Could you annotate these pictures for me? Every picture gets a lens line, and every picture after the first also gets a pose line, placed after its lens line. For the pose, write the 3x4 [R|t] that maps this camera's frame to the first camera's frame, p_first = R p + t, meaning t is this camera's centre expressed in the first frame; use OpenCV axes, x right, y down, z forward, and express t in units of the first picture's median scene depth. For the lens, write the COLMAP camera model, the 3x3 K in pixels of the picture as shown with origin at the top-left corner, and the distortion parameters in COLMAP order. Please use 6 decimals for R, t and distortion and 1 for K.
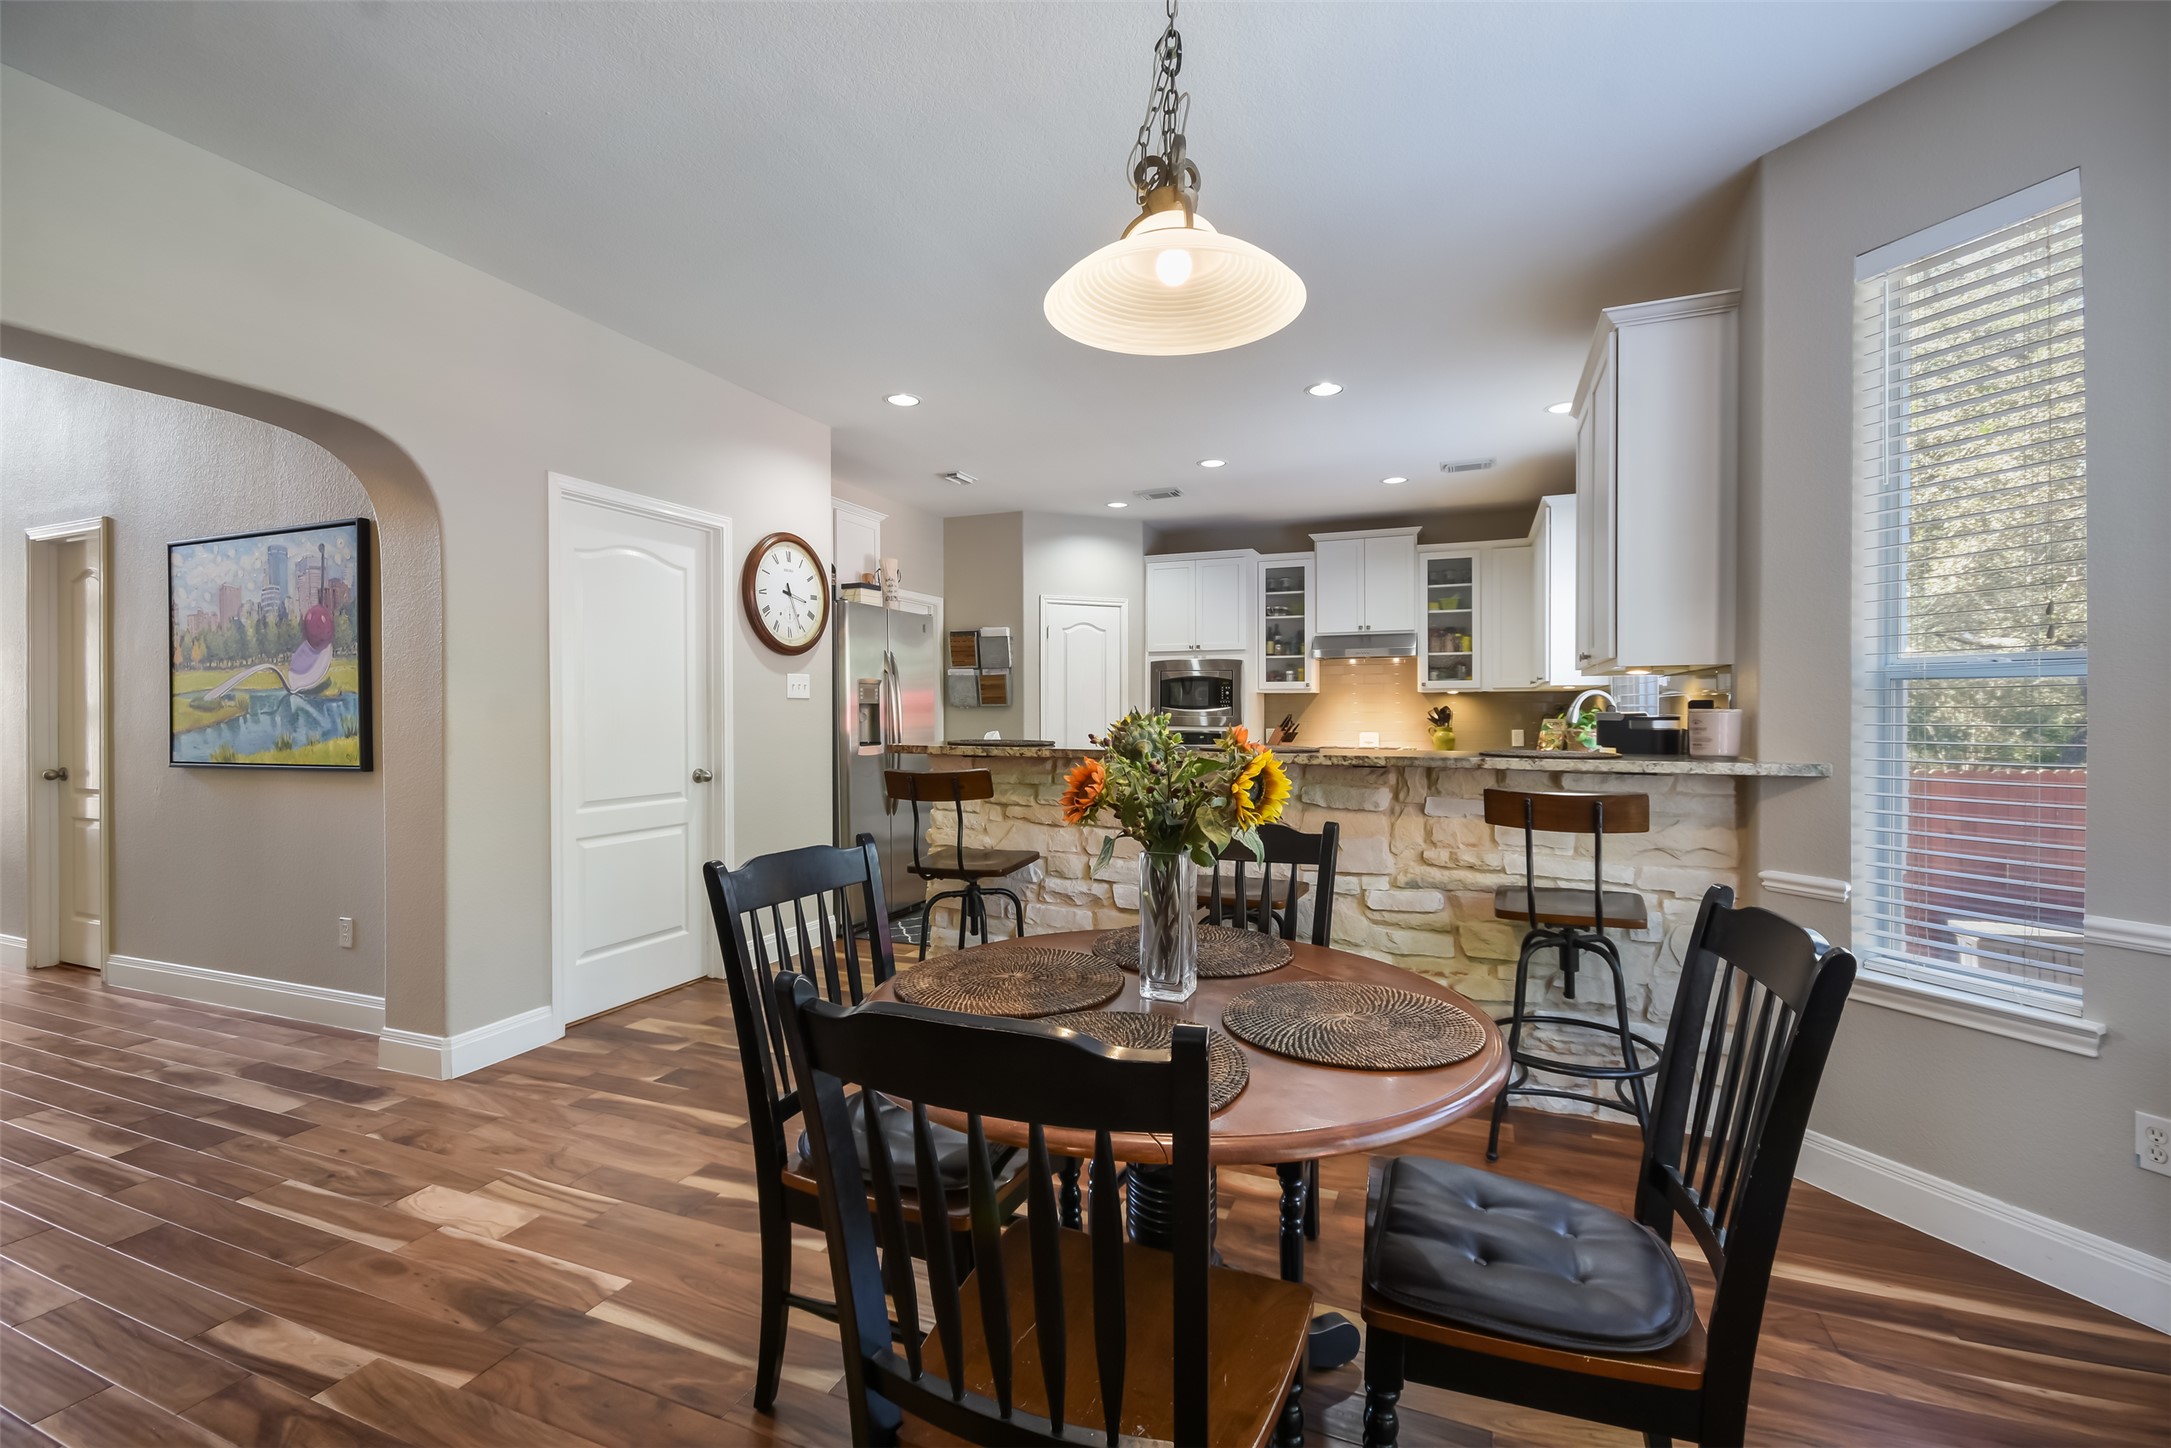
lens RADIAL K [[960.0, 0, 1090.0], [0, 960.0, 717.6], [0, 0, 1]] dist [-0.013424, 0.000091]
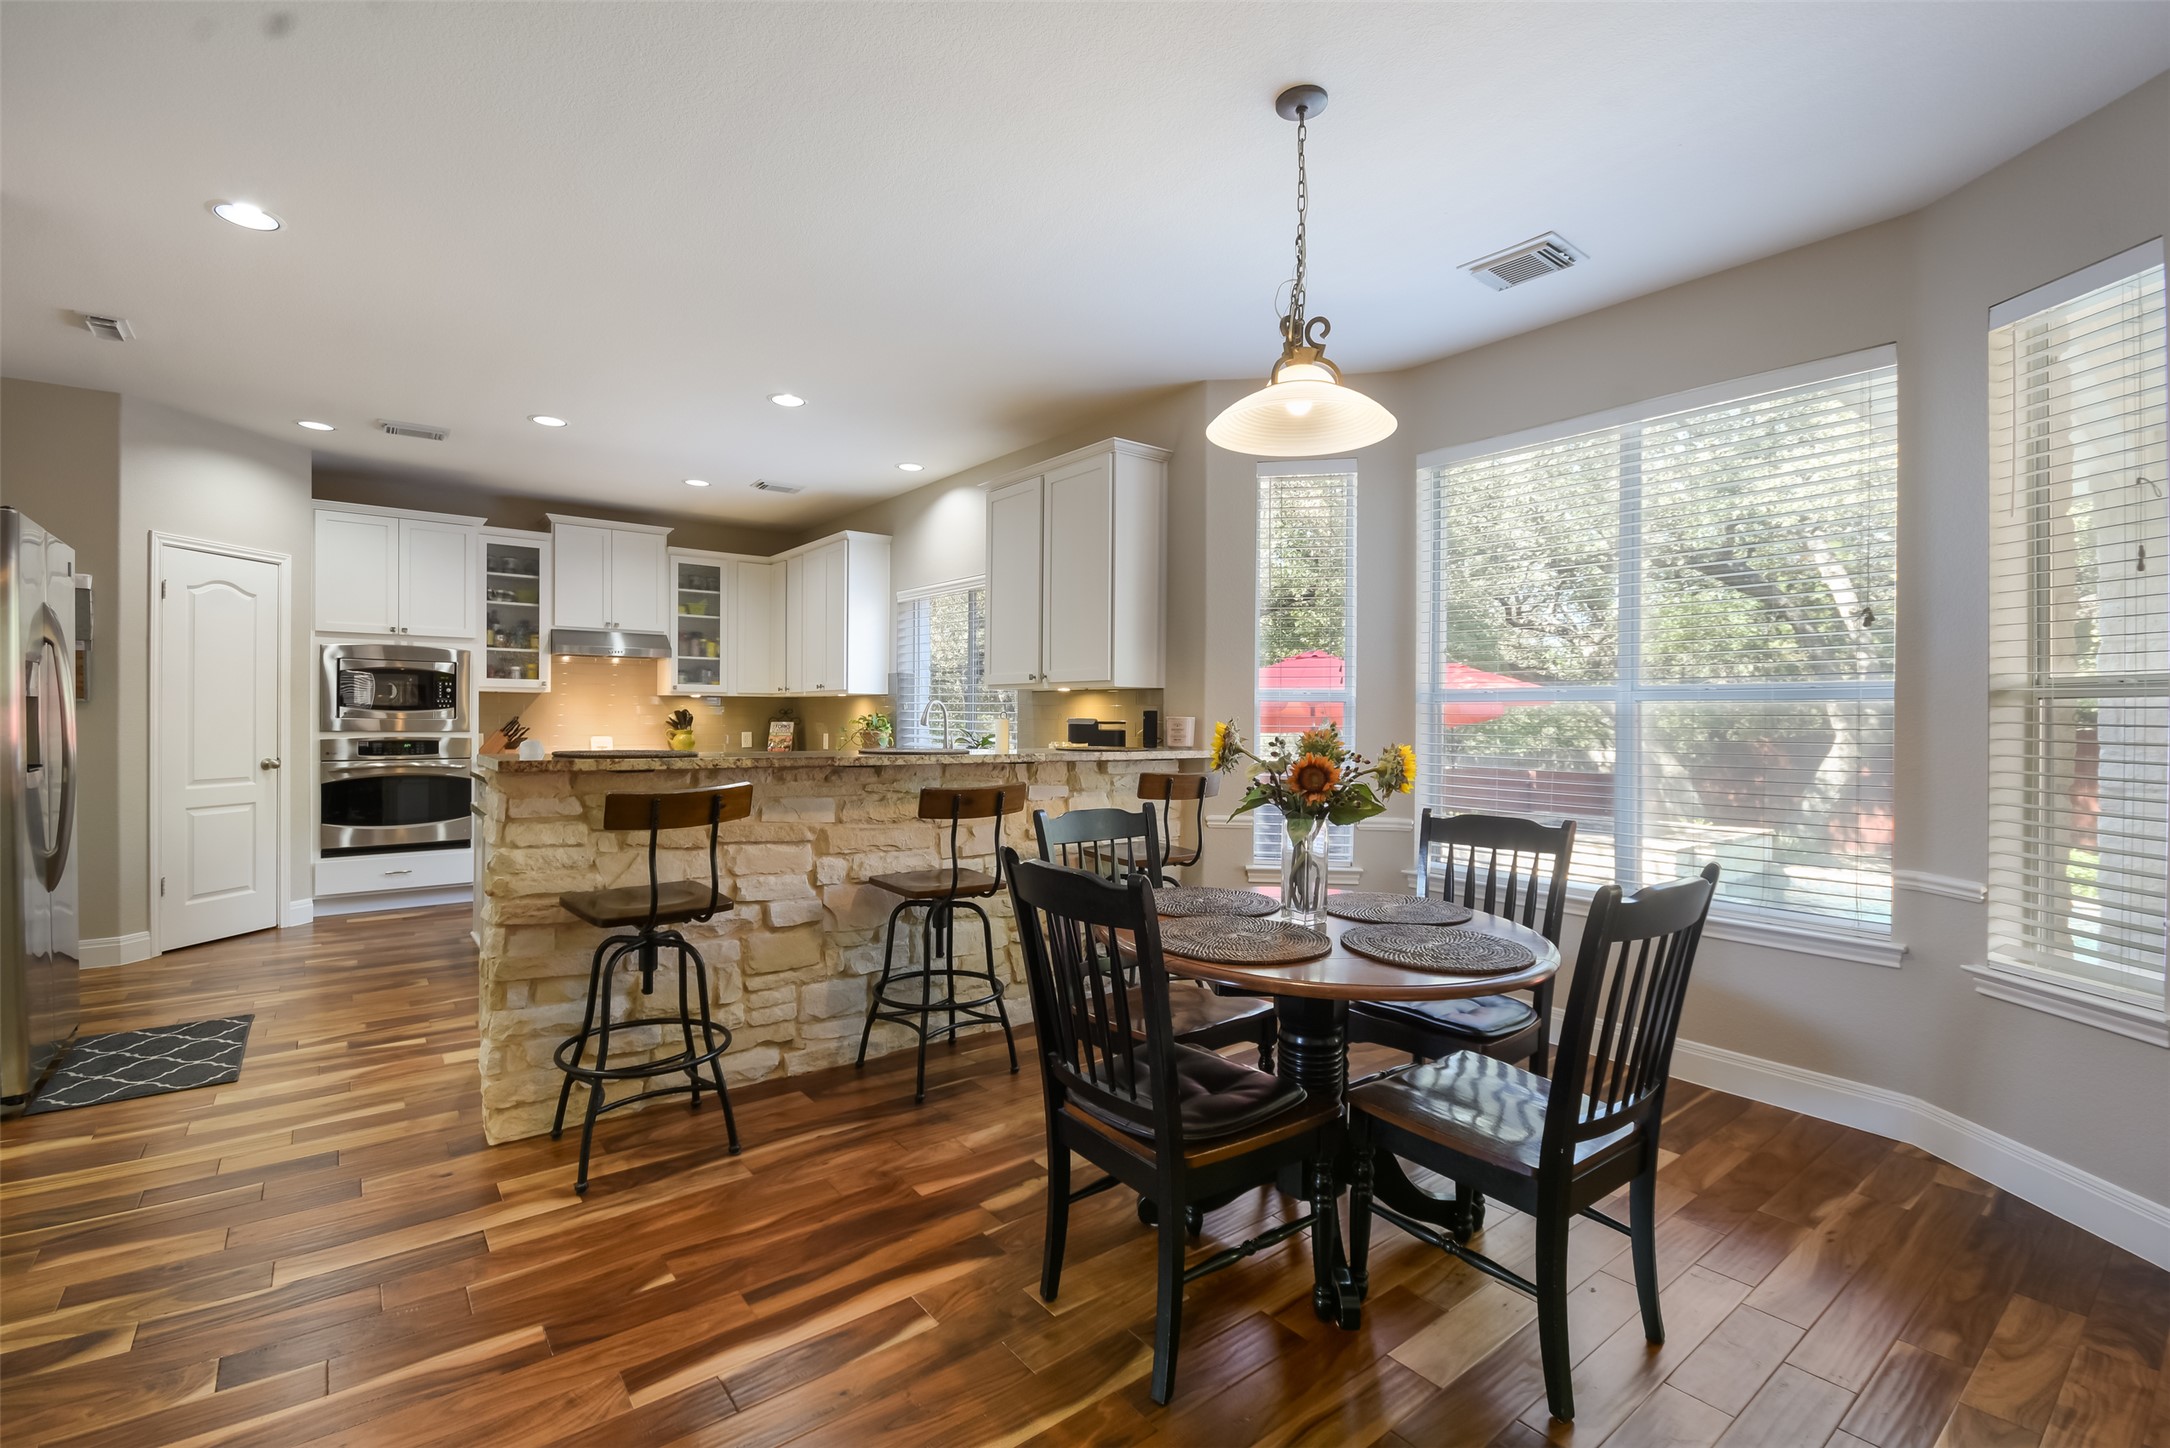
lens RADIAL K [[959.5, 0, 1097.5], [0, 959.5, 723.1], [0, 0, 1]] dist [-0.013424, 0.000091]
pose [[0.480045, -0.001476, 0.877243, -0.302849], [-0.002385, 0.999993, 0.002988, -0.001470], [-0.877241, -0.003526, 0.480038, 0.134697]]
